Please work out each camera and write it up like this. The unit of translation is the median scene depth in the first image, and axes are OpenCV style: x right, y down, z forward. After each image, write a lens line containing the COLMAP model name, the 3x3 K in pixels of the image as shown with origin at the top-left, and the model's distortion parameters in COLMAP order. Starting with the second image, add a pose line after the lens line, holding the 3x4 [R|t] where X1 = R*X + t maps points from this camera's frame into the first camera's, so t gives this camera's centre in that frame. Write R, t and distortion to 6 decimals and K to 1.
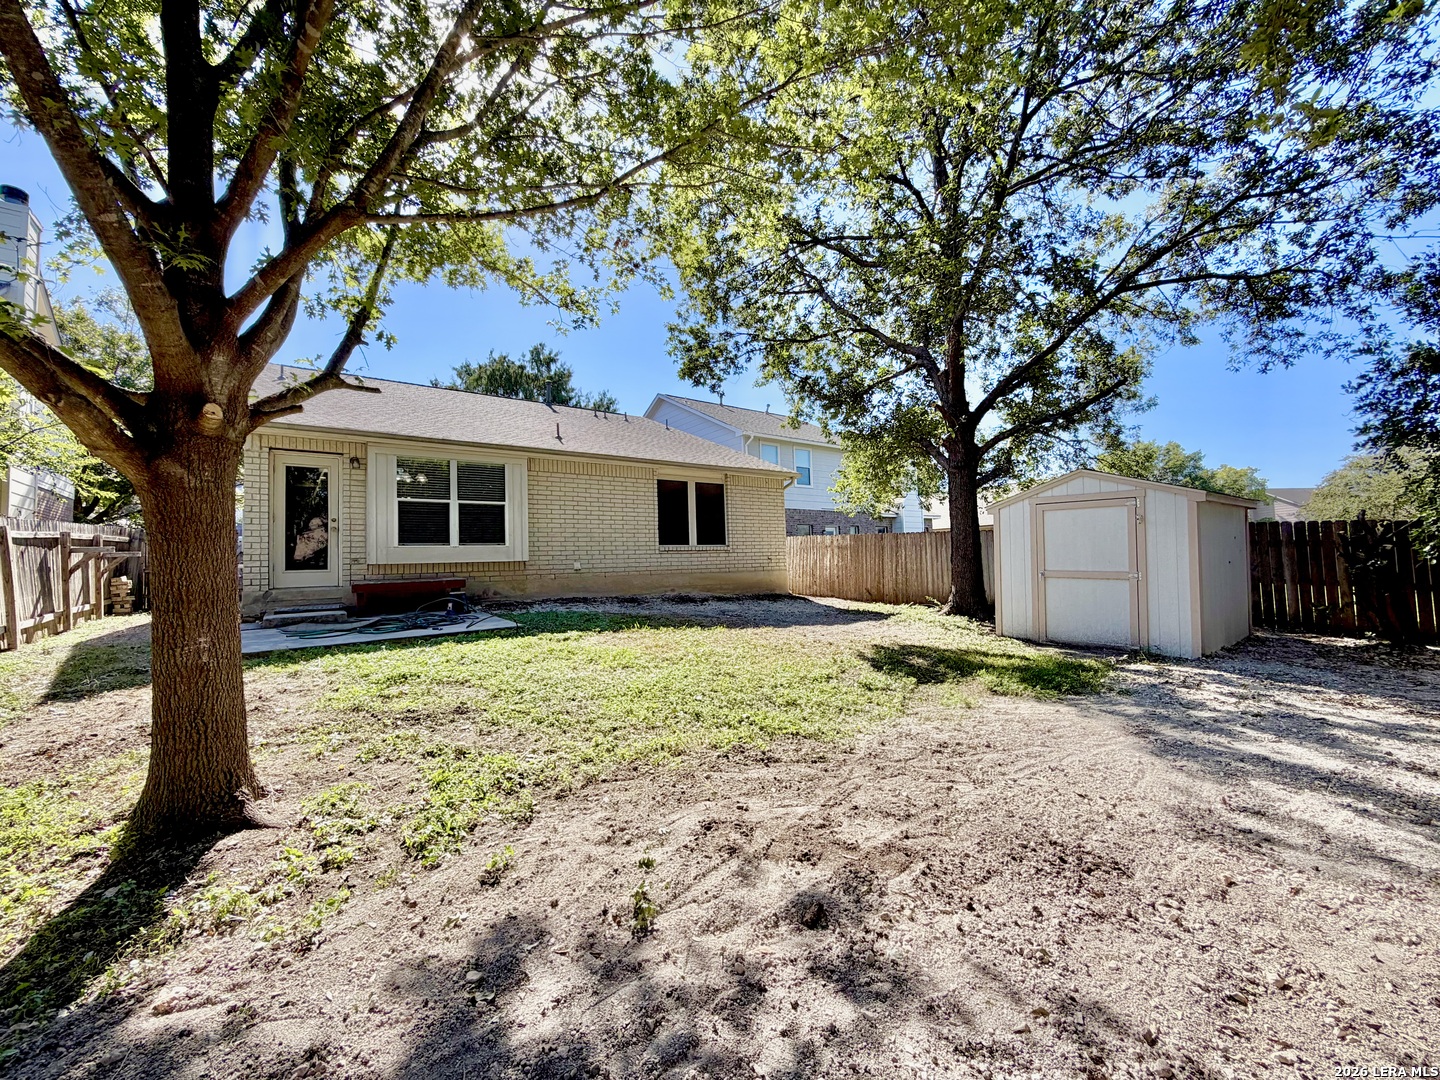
lens RADIAL K [[573.1, 0, 713.0], [0, 573.1, 543.5], [0, 0, 1]] dist [-0.001538, 0.000296]
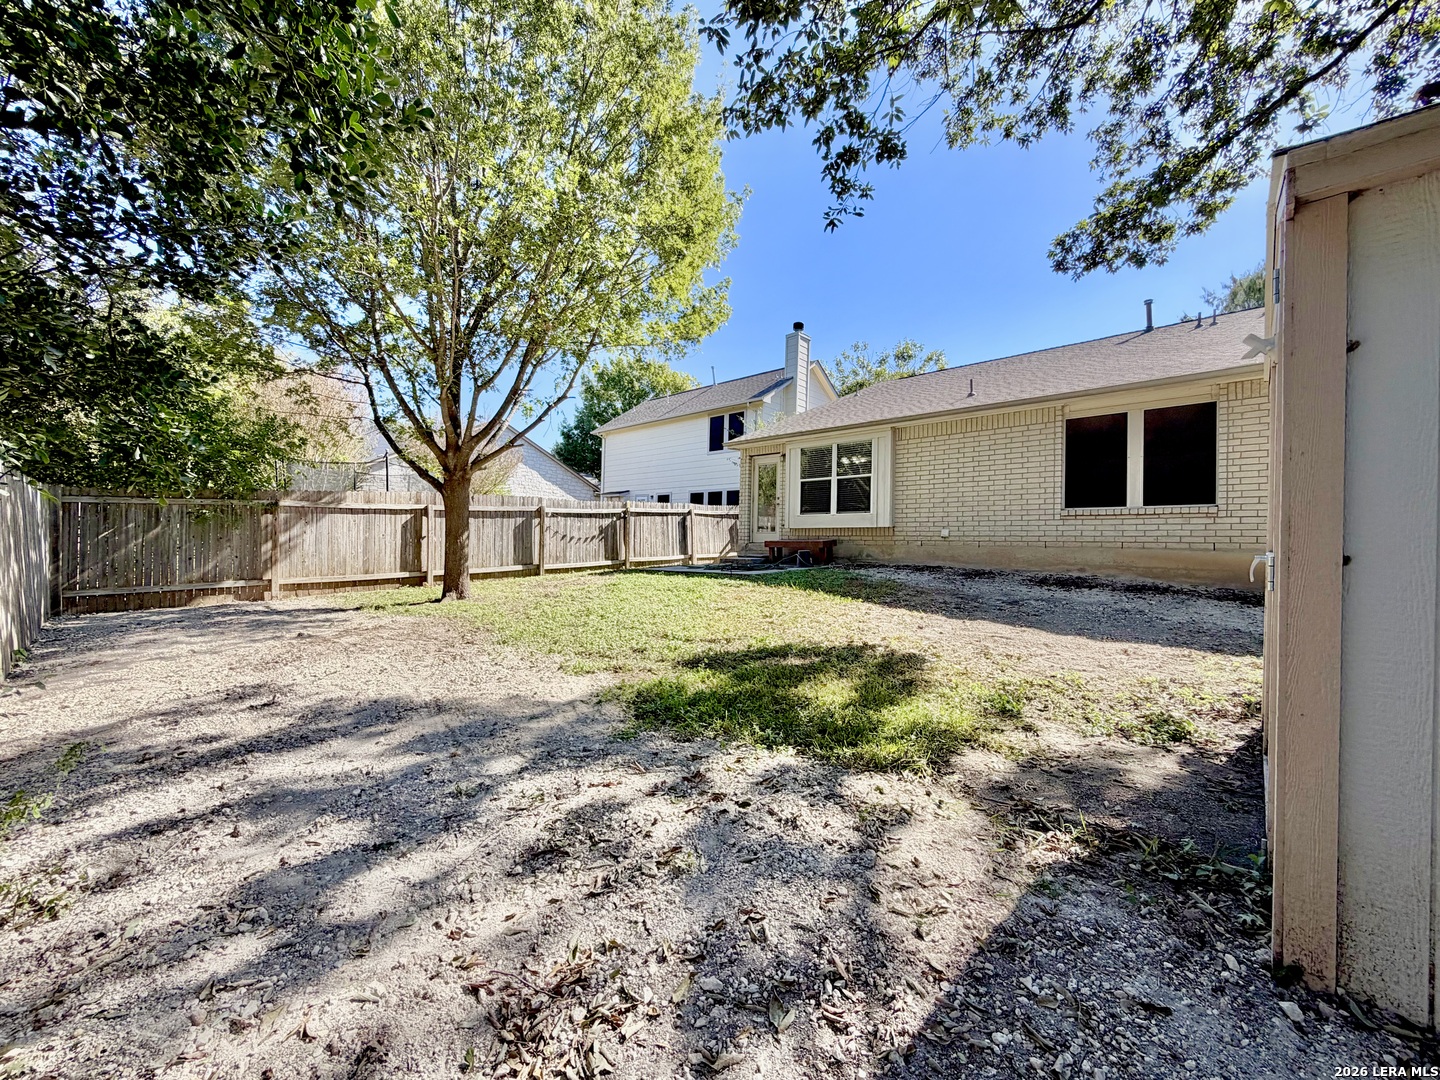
lens RADIAL K [[573.1, 0, 711.3], [0, 573.1, 538.0], [0, 0, 1]] dist [-0.001538, 0.000296]
pose [[0.154422, 0.024037, -0.987713, 0.569395], [0.016936, 0.999493, 0.026972, 0.013657], [0.987860, -0.020893, 0.153936, 0.427872]]
